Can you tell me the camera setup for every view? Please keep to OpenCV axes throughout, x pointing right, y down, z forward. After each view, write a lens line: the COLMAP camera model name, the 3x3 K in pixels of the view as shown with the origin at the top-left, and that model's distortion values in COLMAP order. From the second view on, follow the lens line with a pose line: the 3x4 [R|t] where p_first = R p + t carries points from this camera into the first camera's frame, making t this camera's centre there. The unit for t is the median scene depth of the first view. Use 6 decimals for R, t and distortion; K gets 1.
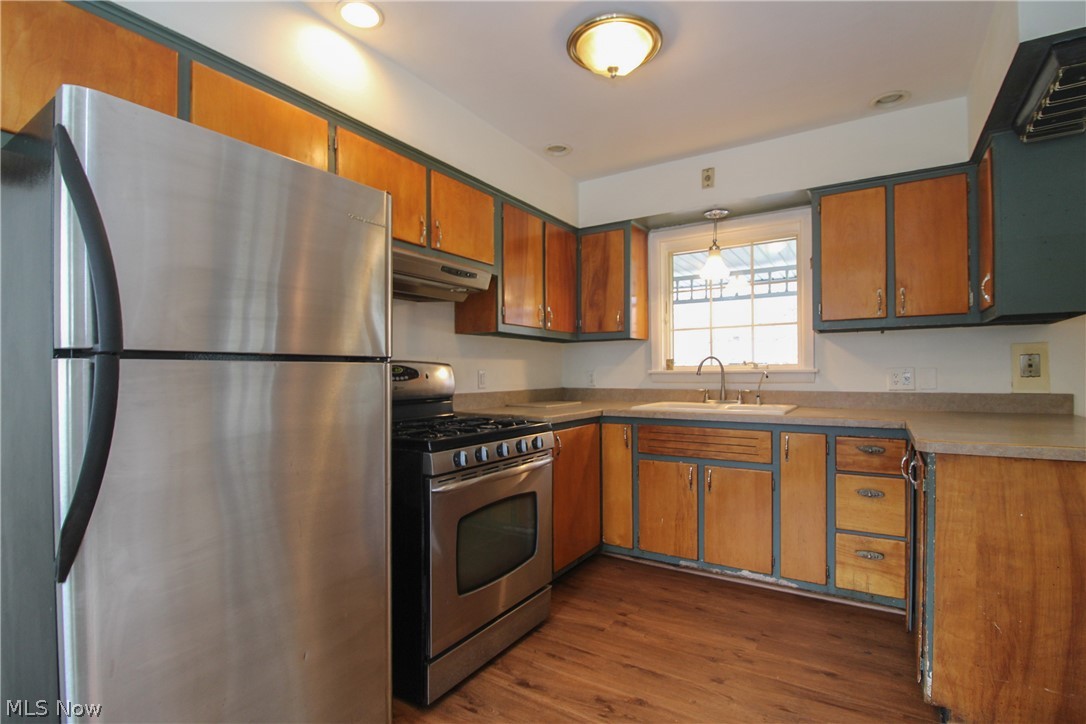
lens RADIAL K [[515.8, 0, 543.6], [0, 515.8, 374.1], [0, 0, 1]] dist [-0.009546, -0.000390]
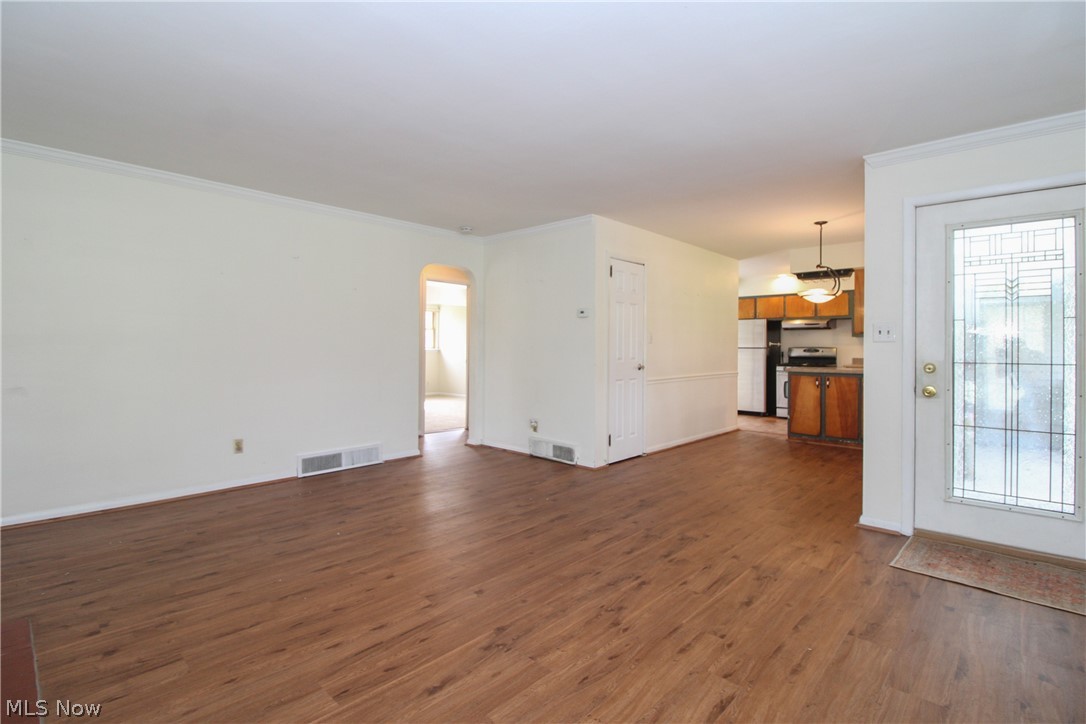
lens RADIAL K [[502.7, 0, 546.4], [0, 502.7, 345.5], [0, 0, 1]] dist [-0.014203, 0.000003]
pose [[-0.174204, 0.008528, -0.984673, 3.355317], [-0.000671, 0.999961, 0.008779, -0.062523], [0.984709, 0.002190, -0.174192, -0.251903]]
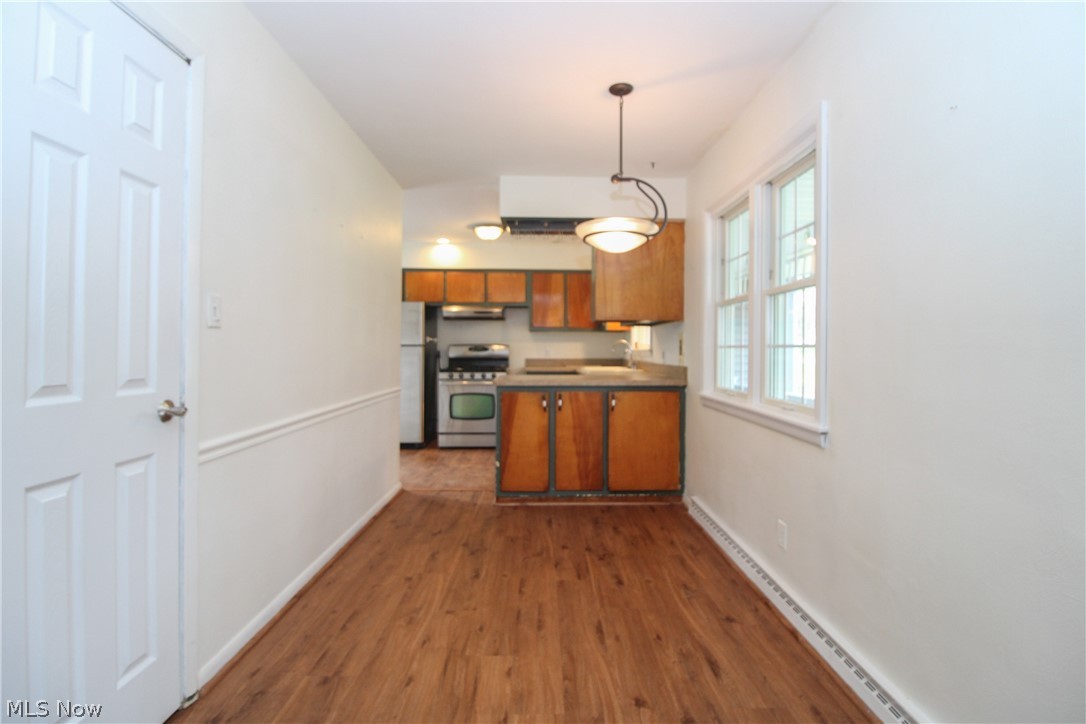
lens RADIAL K [[502.7, 0, 546.4], [0, 502.7, 345.5], [0, 0, 1]] dist [-0.014203, 0.000003]
pose [[0.563725, 0.011669, -0.825880, 1.960089], [-0.010544, 0.999920, 0.006931, -0.038573], [0.825895, 0.004801, 0.563803, -0.197308]]
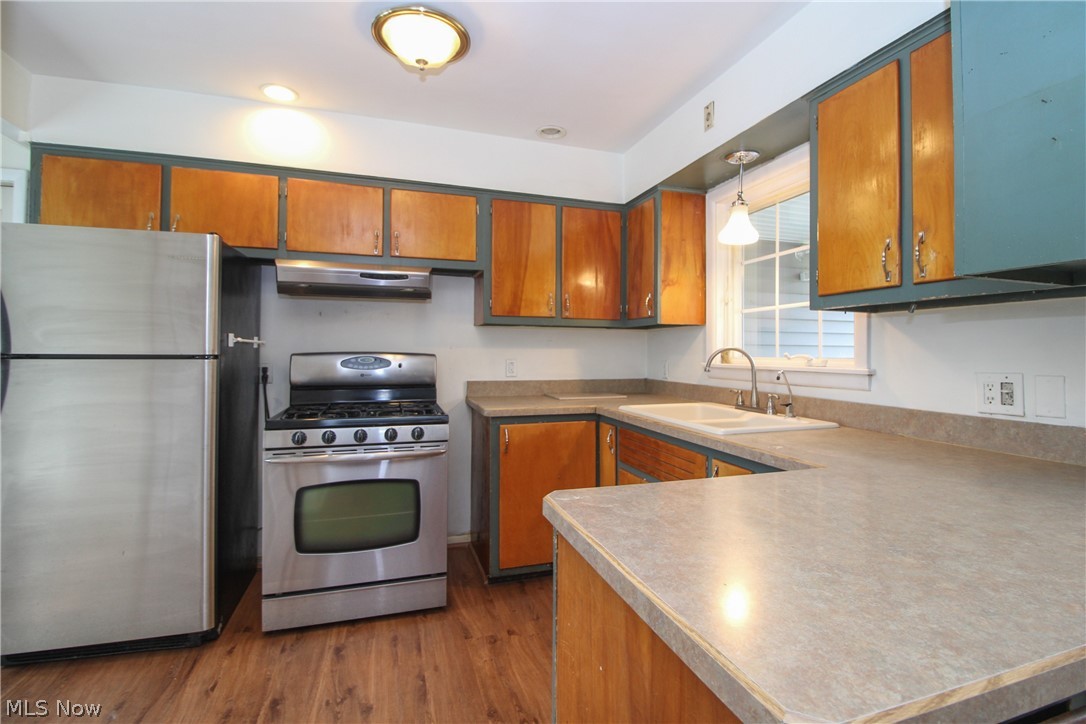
lens RADIAL K [[502.7, 0, 546.4], [0, 502.7, 345.5], [0, 0, 1]] dist [-0.014203, 0.000003]
pose [[0.776975, 0.003802, -0.629520, 0.719286], [-0.012538, 0.999877, -0.009436, -0.033672], [0.629407, 0.015224, 0.776927, 0.322894]]
